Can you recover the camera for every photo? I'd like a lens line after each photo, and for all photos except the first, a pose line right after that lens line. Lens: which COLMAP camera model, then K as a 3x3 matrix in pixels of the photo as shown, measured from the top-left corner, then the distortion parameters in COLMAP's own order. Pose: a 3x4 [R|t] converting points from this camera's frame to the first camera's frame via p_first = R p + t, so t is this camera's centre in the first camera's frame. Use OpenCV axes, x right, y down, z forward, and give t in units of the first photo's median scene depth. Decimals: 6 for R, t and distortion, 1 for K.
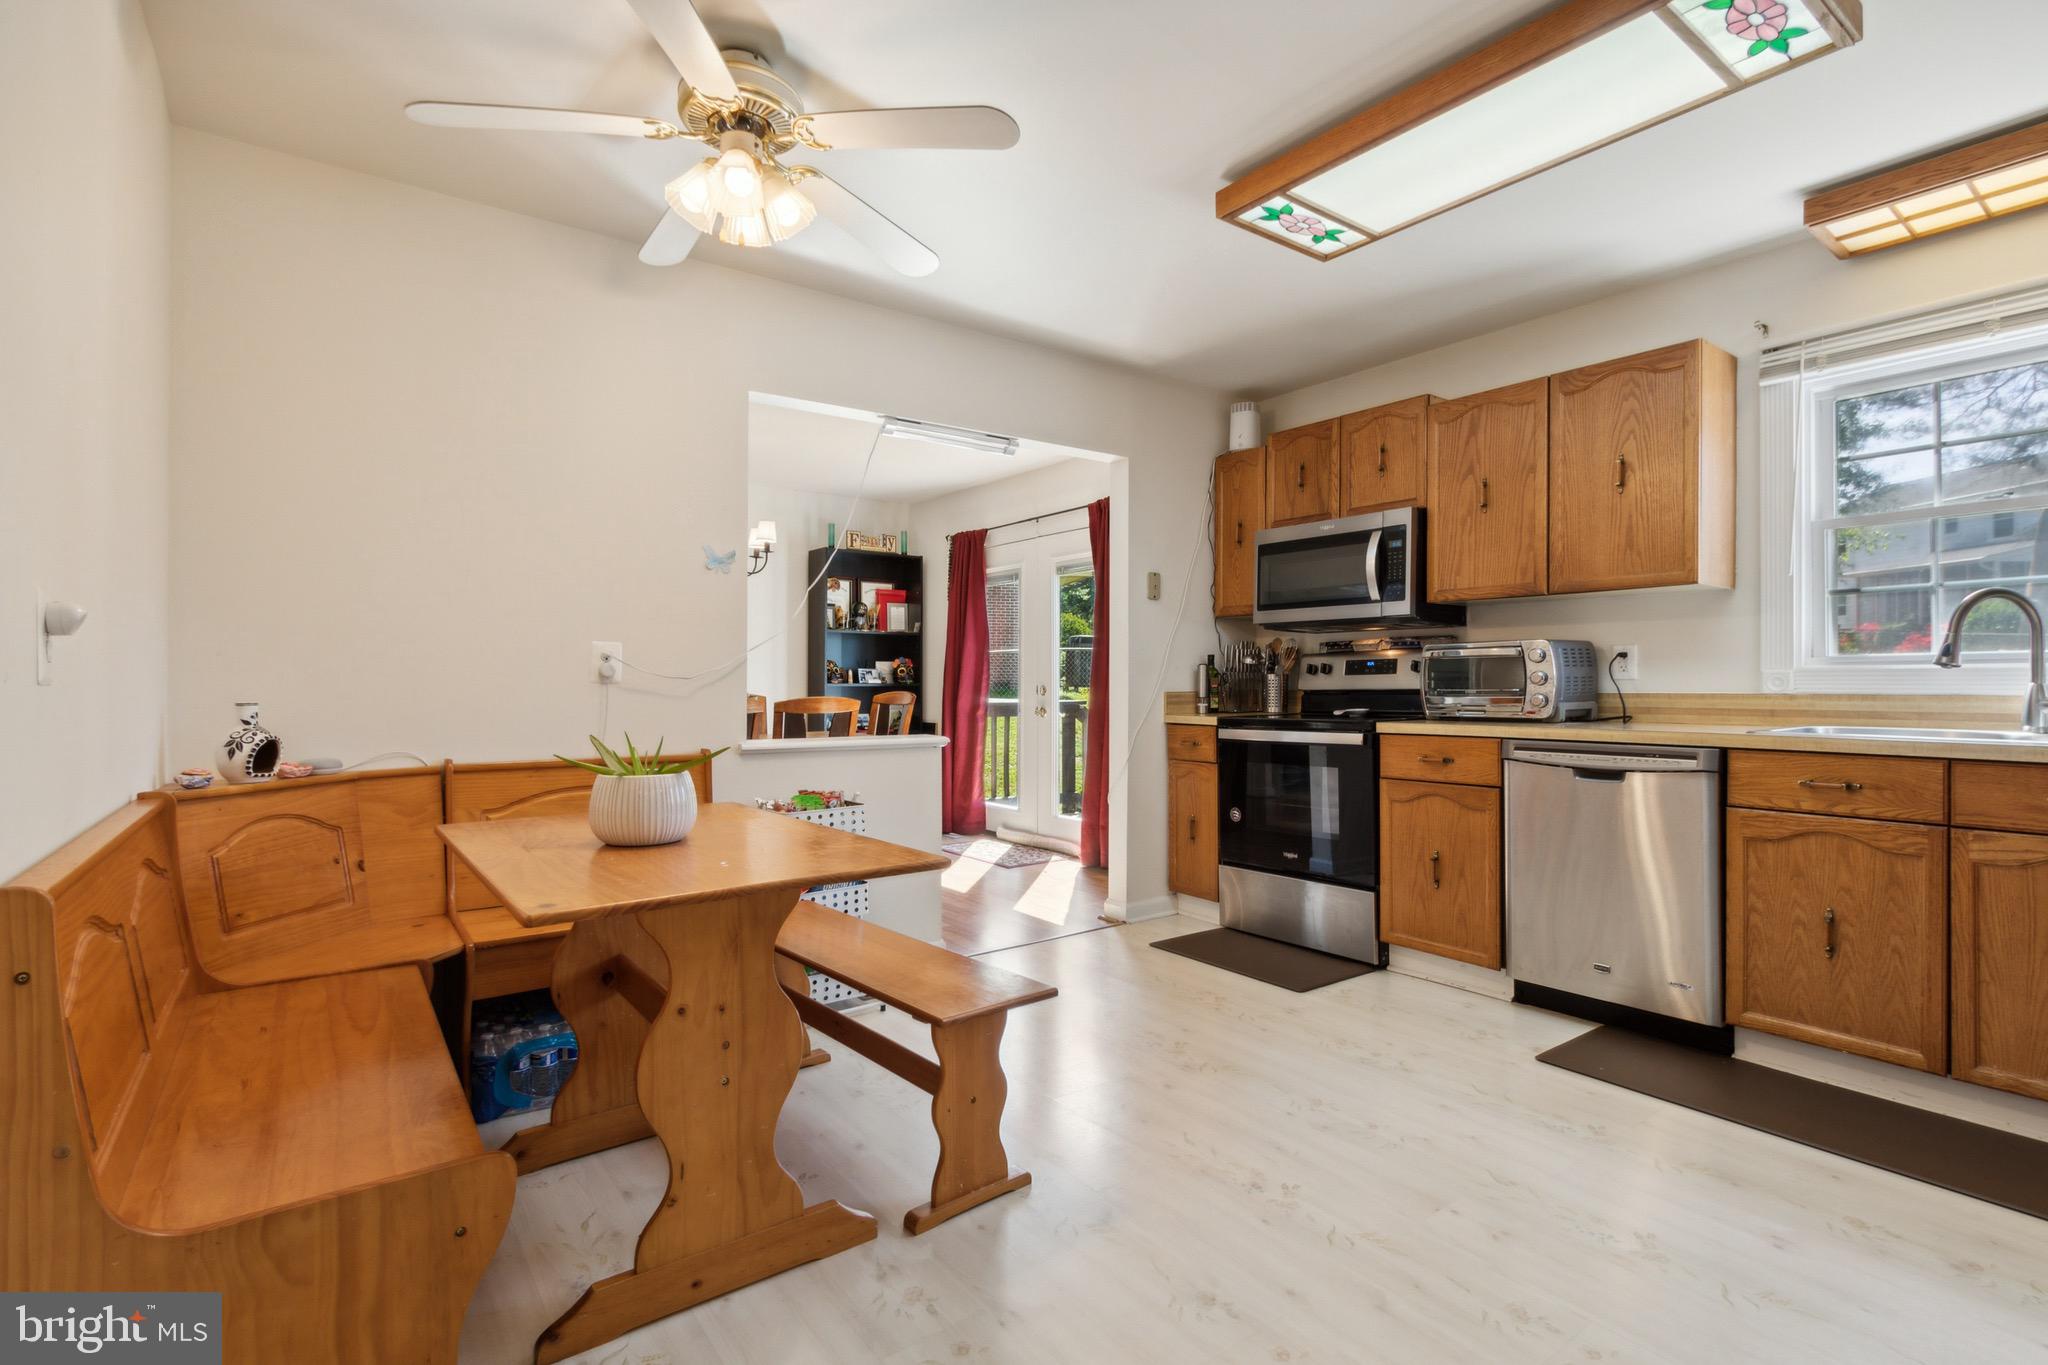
lens RADIAL K [[972.6, 0, 1010.2], [0, 972.6, 665.1], [0, 0, 1]] dist [0.005713, -0.002107]
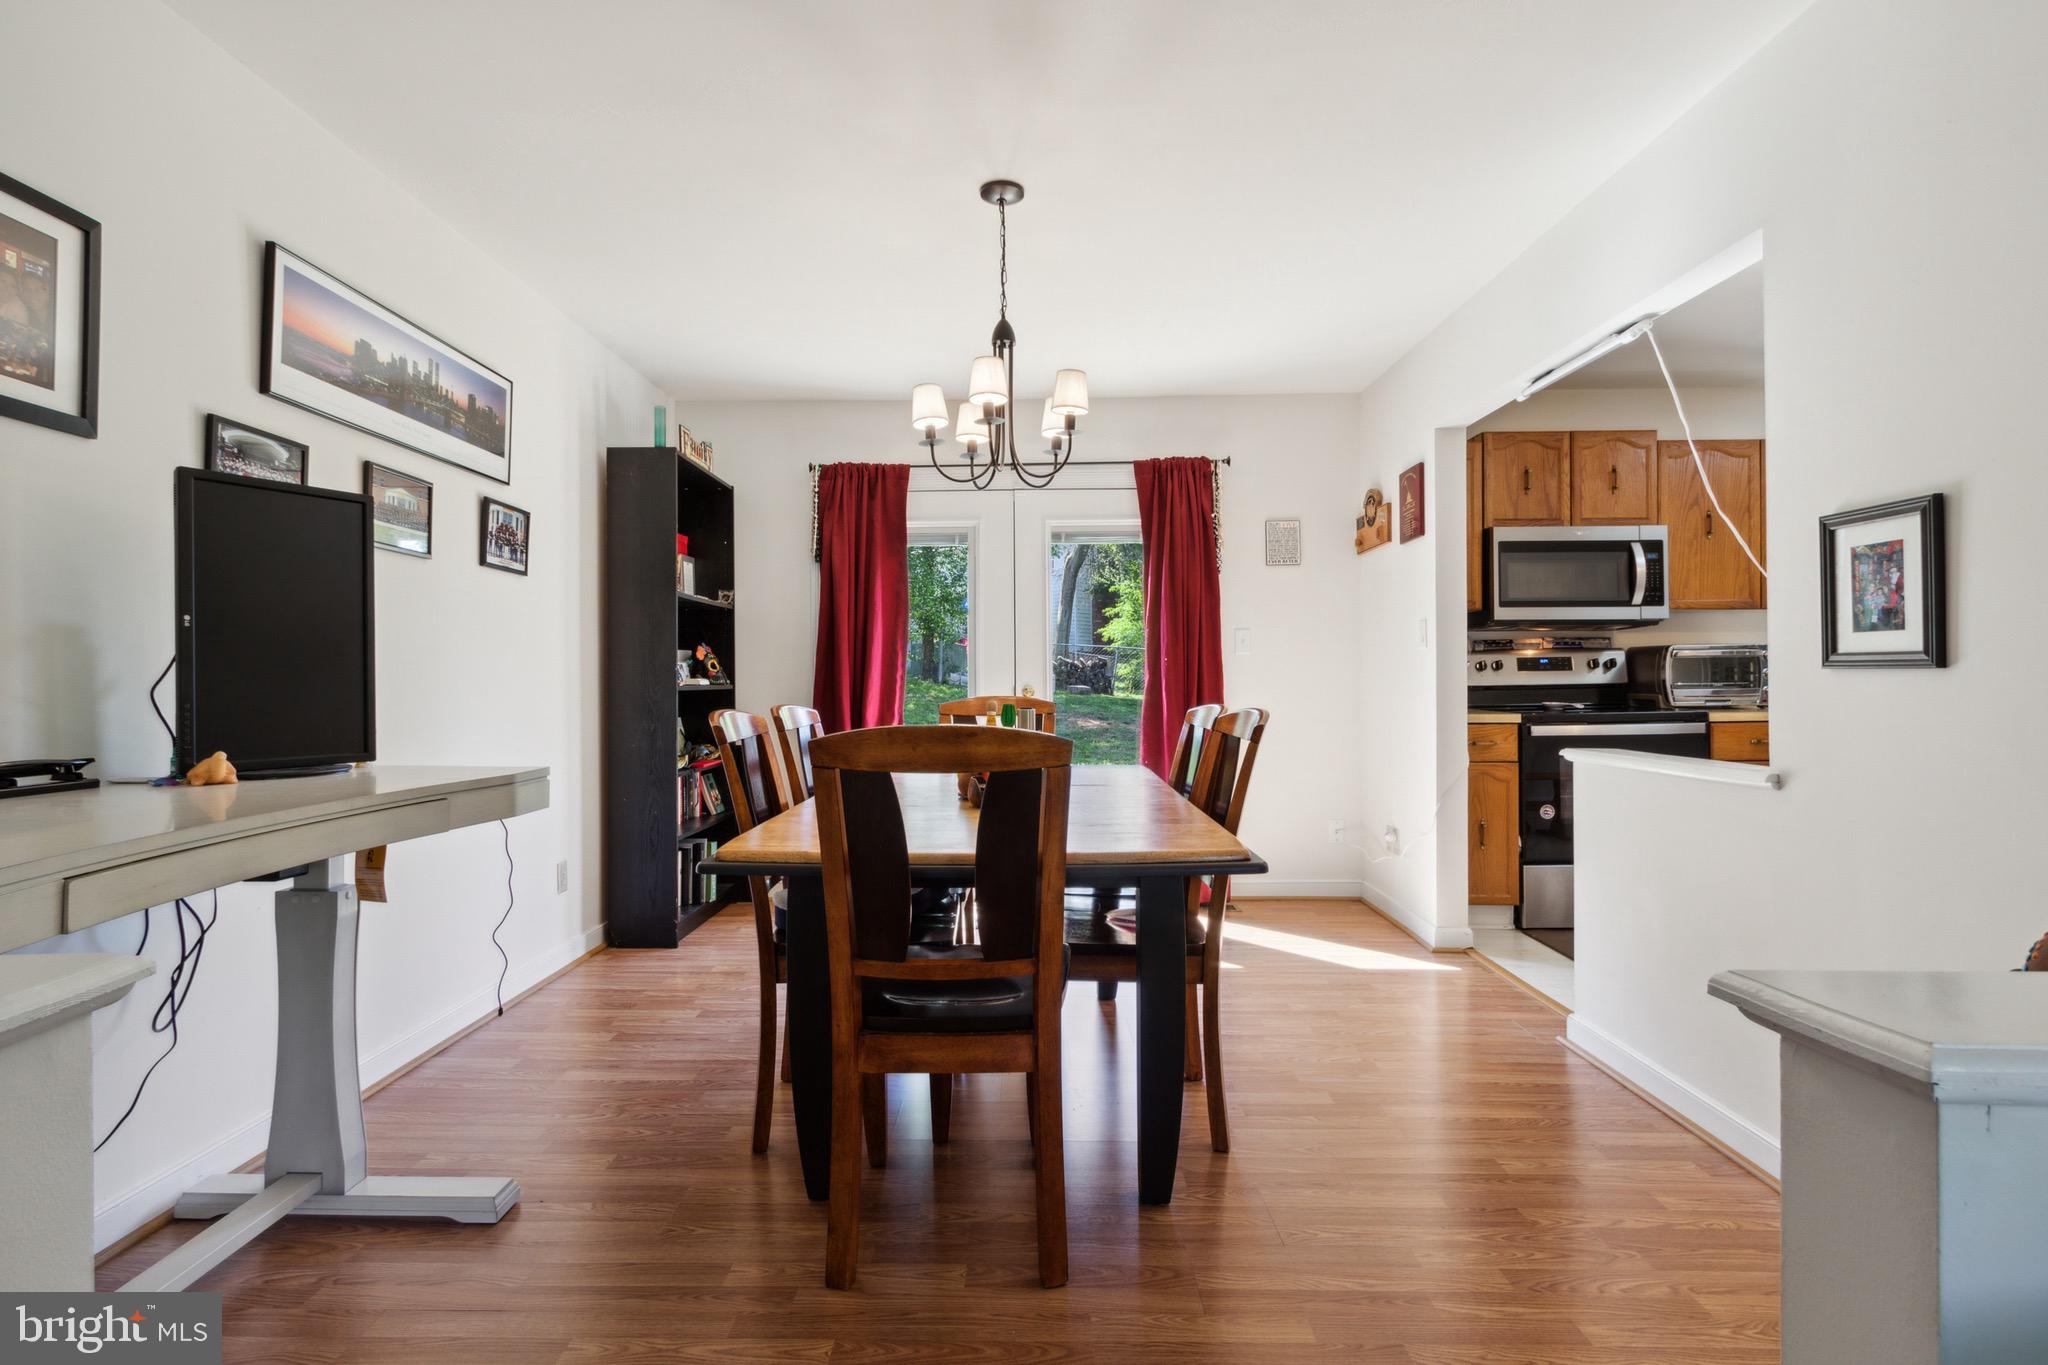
lens RADIAL K [[972.6, 0, 1010.1], [0, 972.6, 673.7], [0, 0, 1]] dist [0.005713, -0.002107]
pose [[0.610048, 0.002721, 0.792360, -0.950110], [-0.009110, 0.999952, 0.003580, 0.015463], [-0.792312, -0.009402, 0.610043, 0.884219]]
